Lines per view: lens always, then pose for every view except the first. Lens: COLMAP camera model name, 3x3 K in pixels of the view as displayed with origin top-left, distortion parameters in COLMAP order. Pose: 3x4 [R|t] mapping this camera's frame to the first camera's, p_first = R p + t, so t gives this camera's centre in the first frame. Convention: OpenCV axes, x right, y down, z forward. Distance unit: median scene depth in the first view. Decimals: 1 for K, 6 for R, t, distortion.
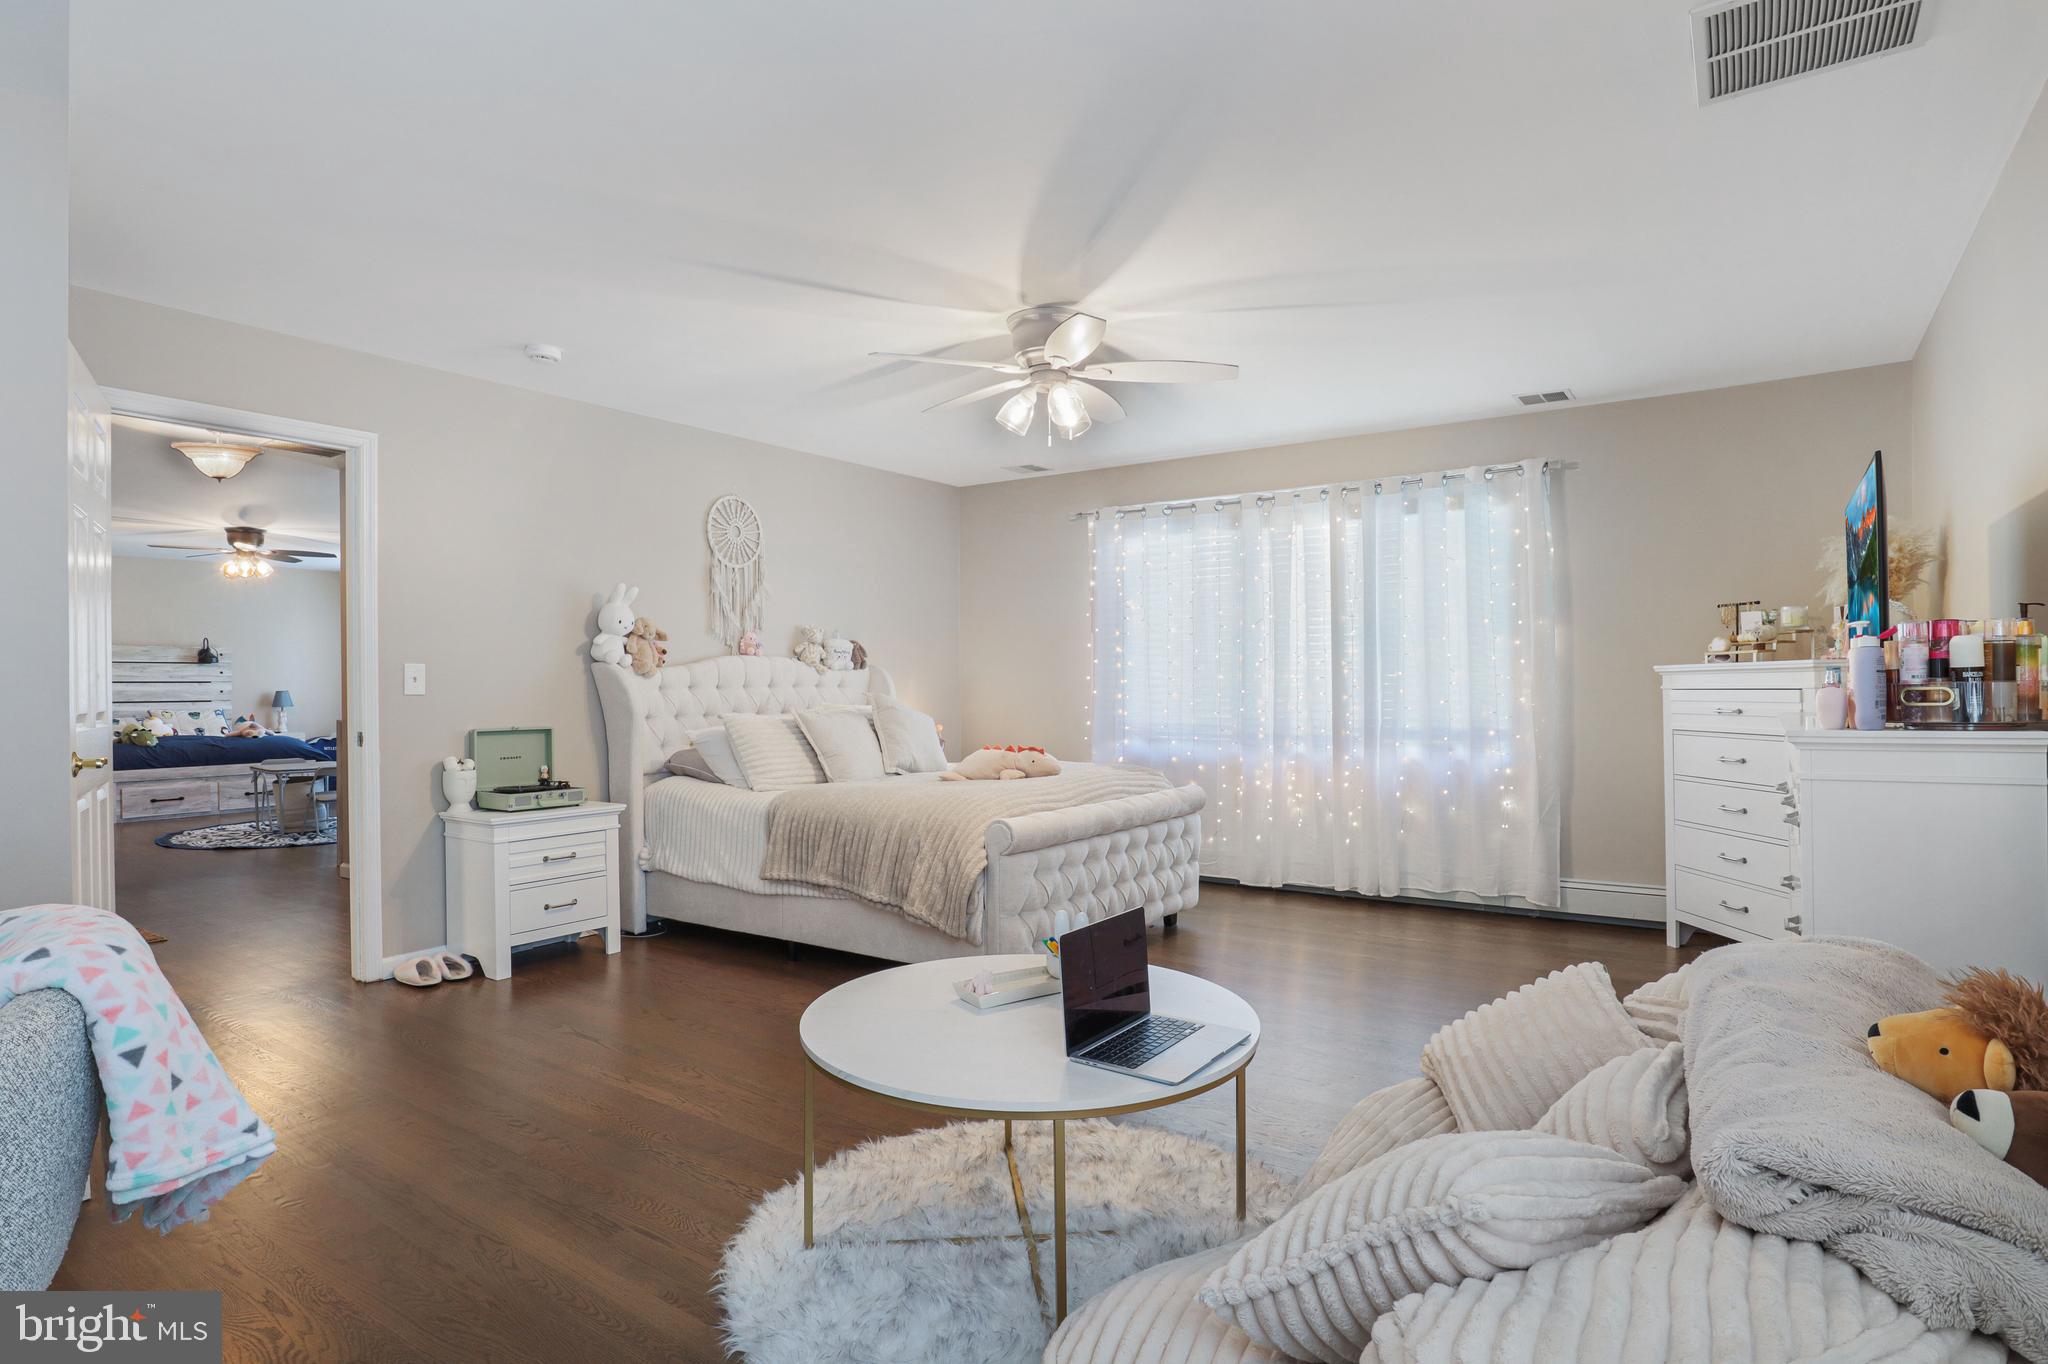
lens RADIAL K [[1077.5, 0, 1024.0], [0, 1077.5, 682.0], [0, 0, 1]] dist [-0.018144, 0.001453]
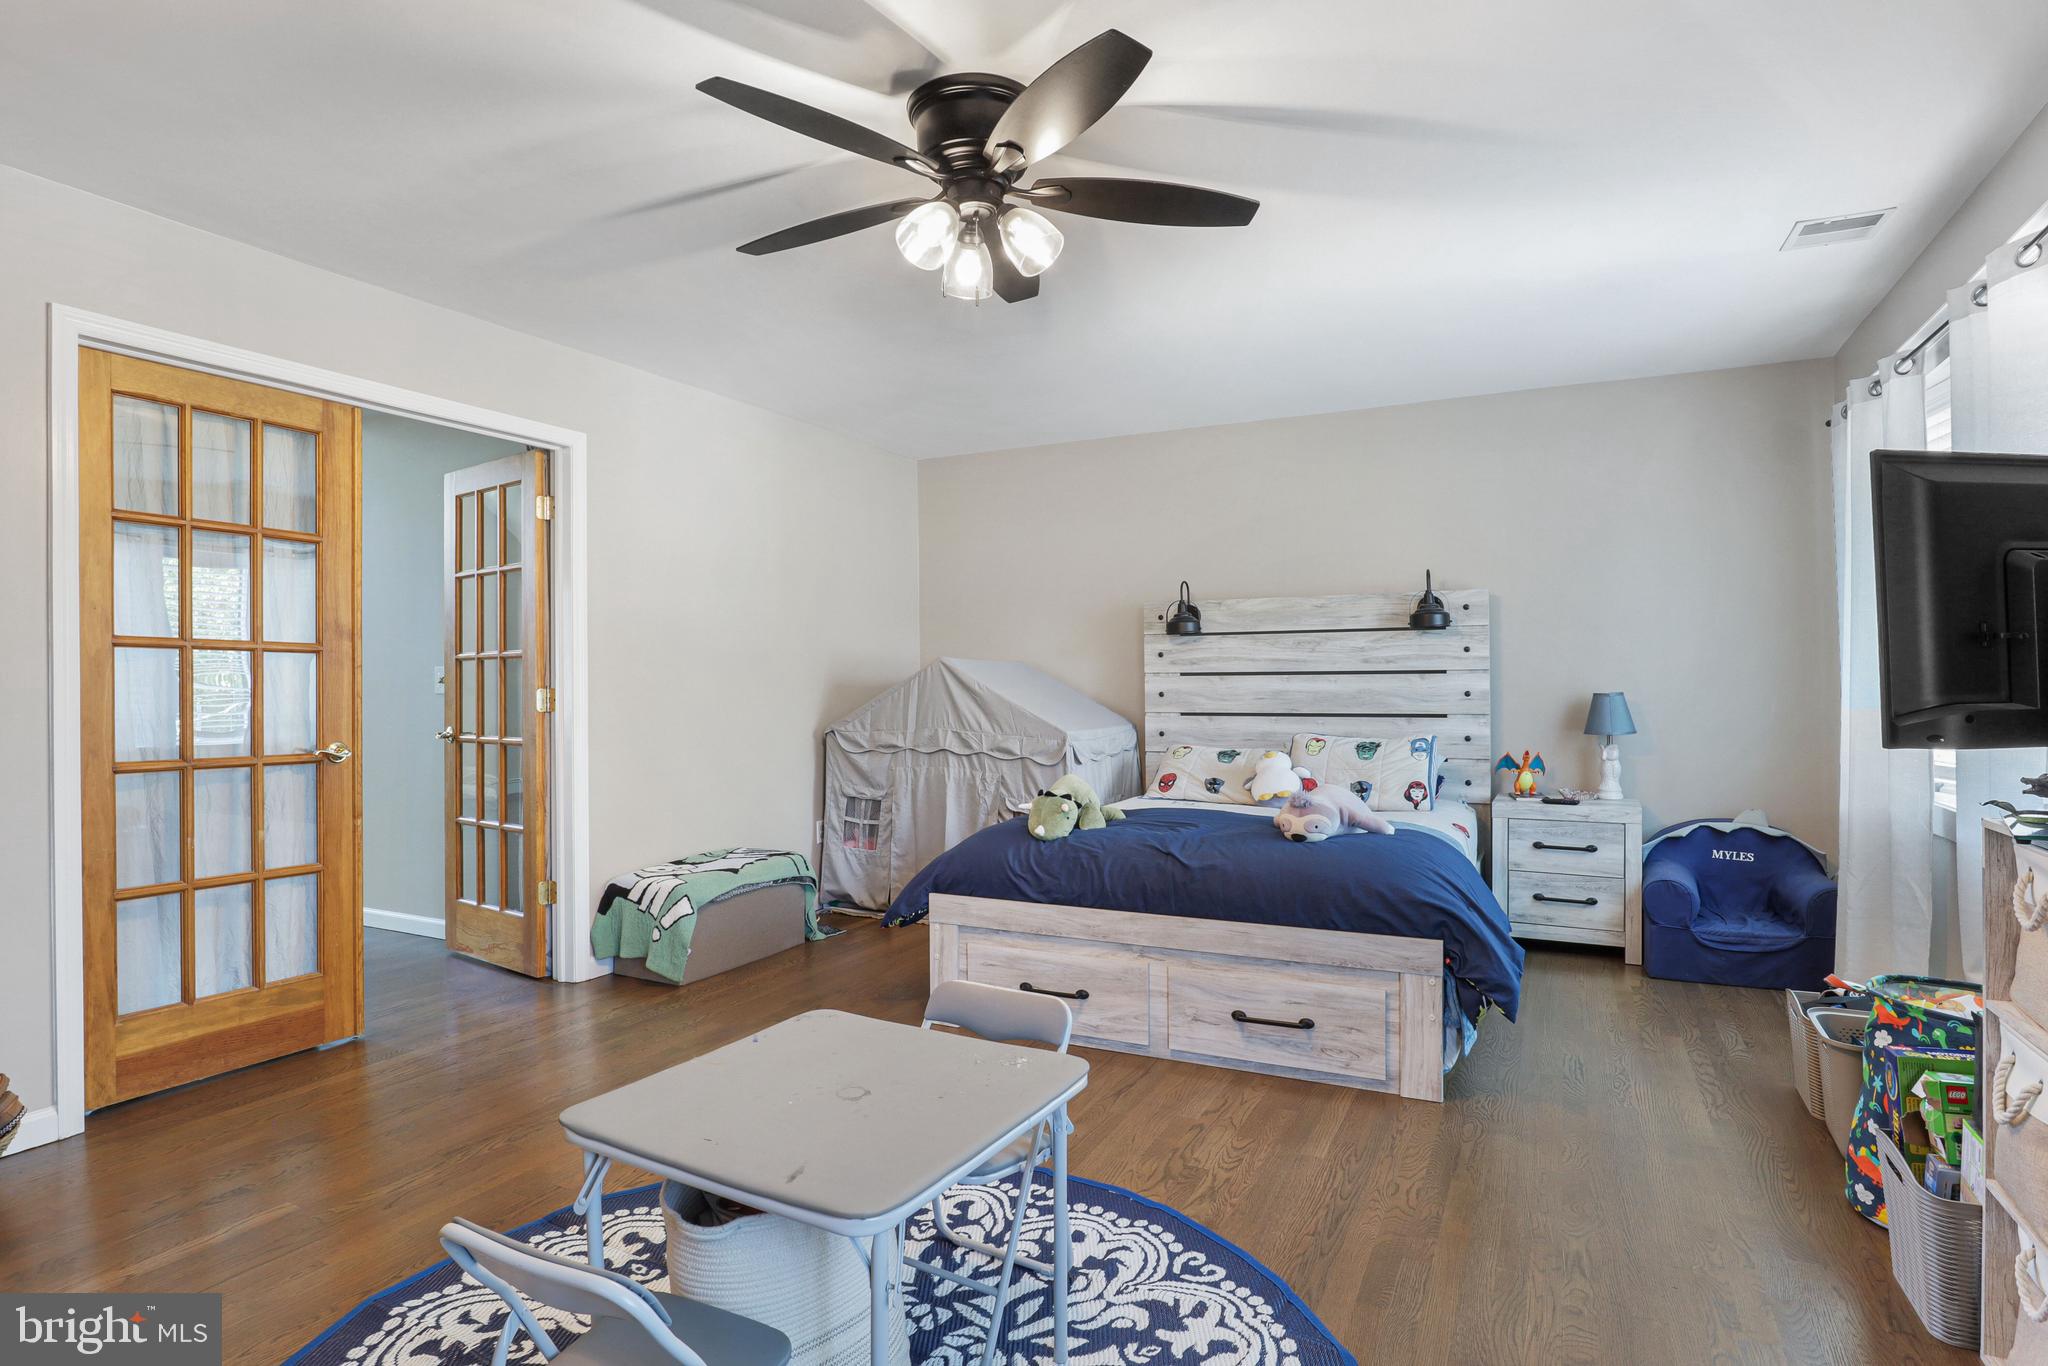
lens RADIAL K [[1077.5, 0, 1024.0], [0, 1077.5, 683.0], [0, 0, 1]] dist [-0.018144, 0.001453]
pose [[0.160131, 0.000989, -0.987095, -0.374576], [0.007094, 0.999973, 0.002153, 0.002600], [0.987070, -0.007347, 0.160120, 0.793966]]
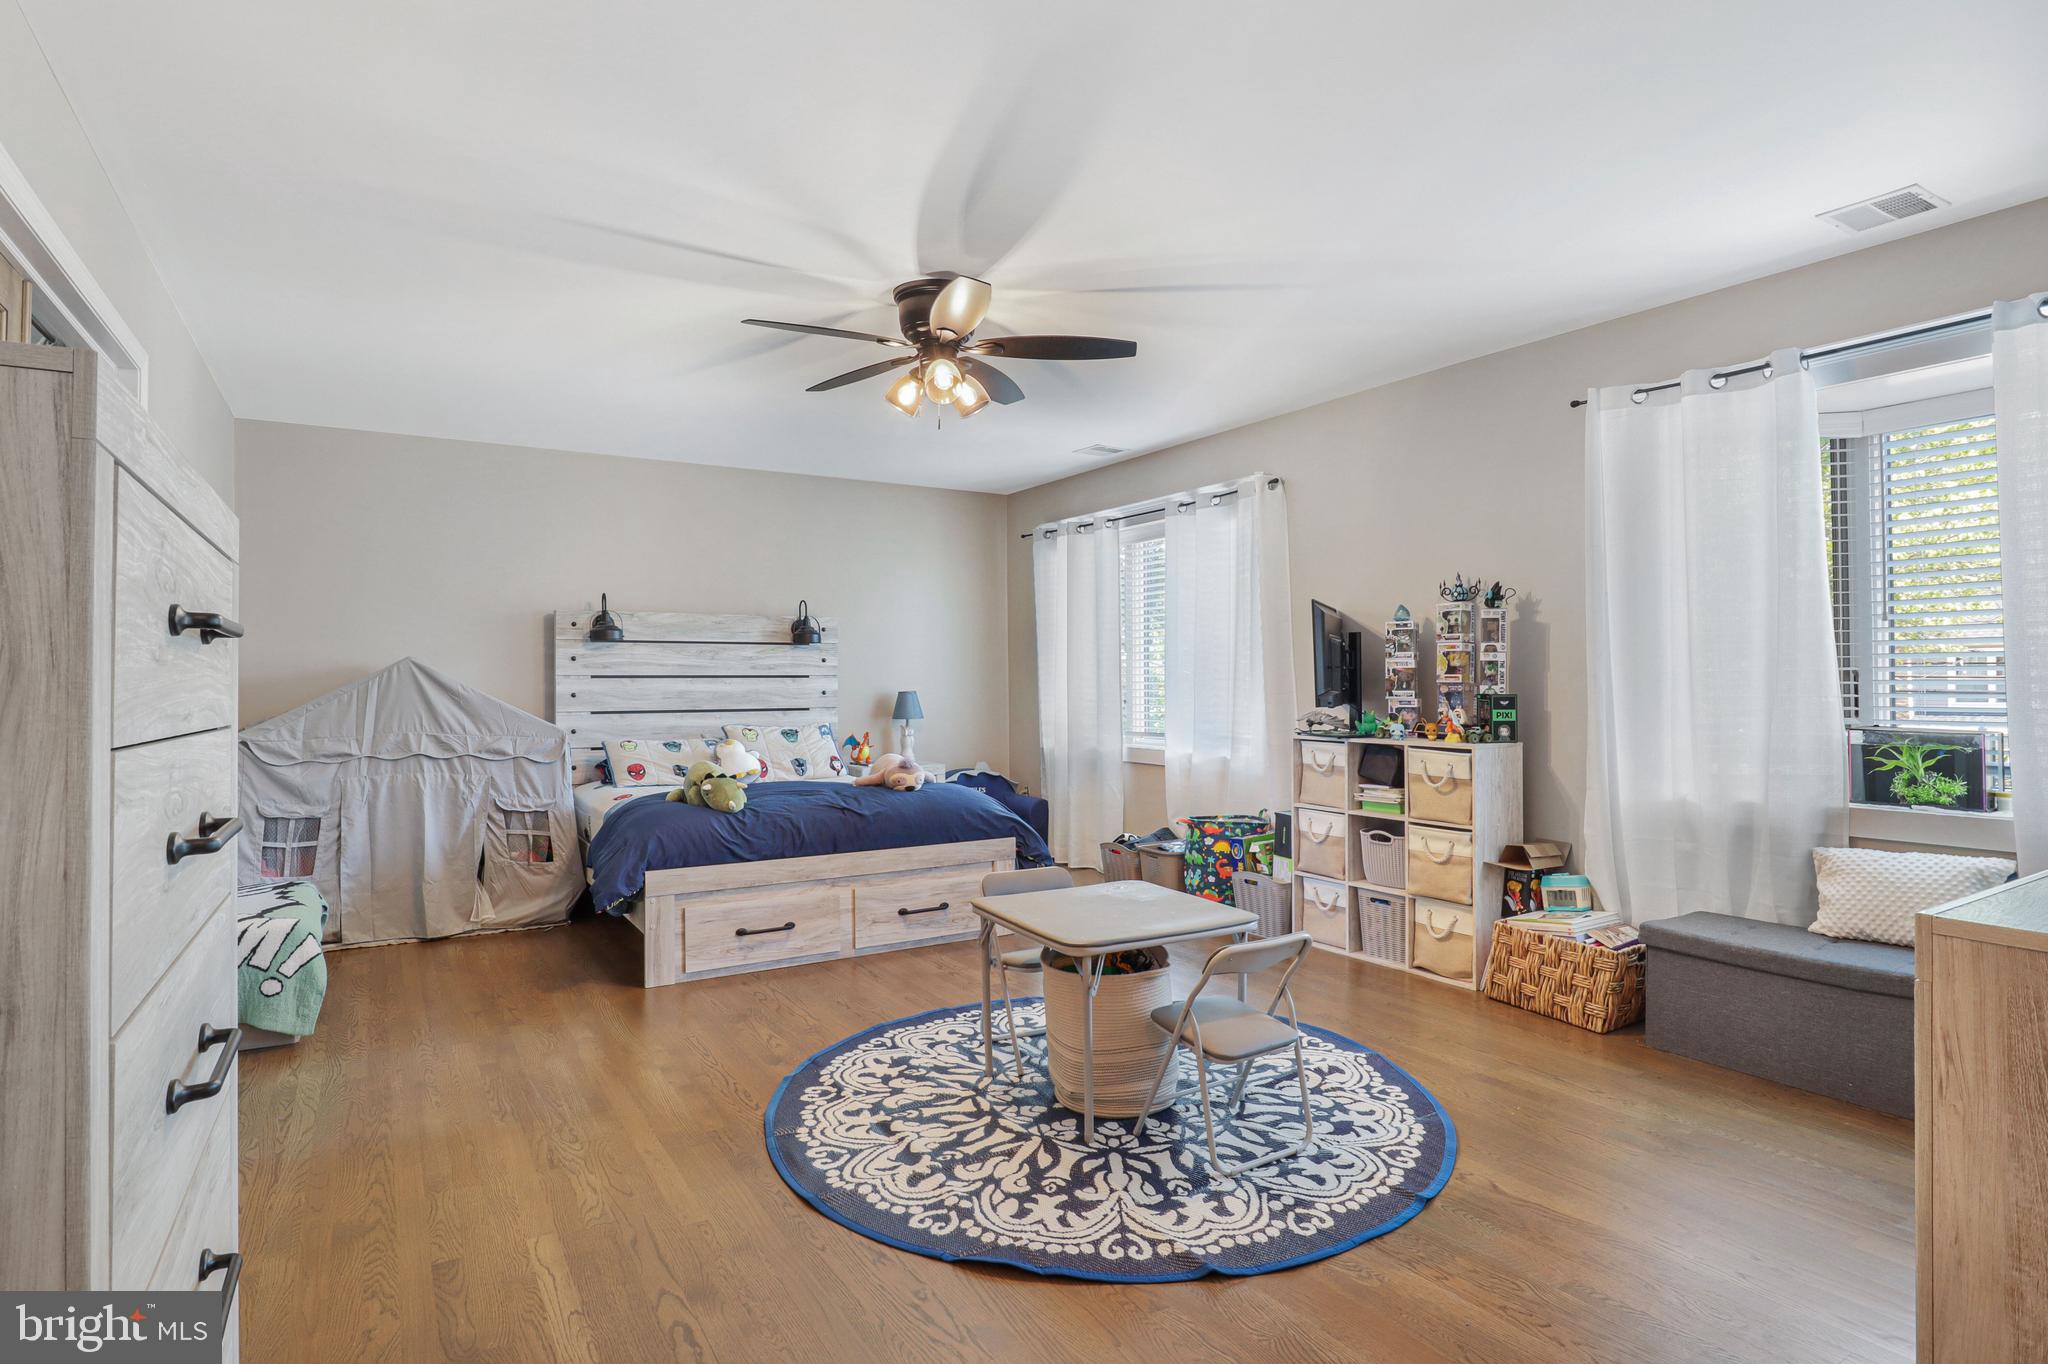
lens RADIAL K [[1056.3, 0, 1024.0], [0, 1056.3, 682.0], [0, 0, 1]] dist [-0.000962, 0.000390]
pose [[0.923311, -0.001506, -0.384050, -0.448004], [0.002373, 0.999996, 0.001783, 0.002391], [0.384046, -0.002558, 0.923310, 0.529997]]
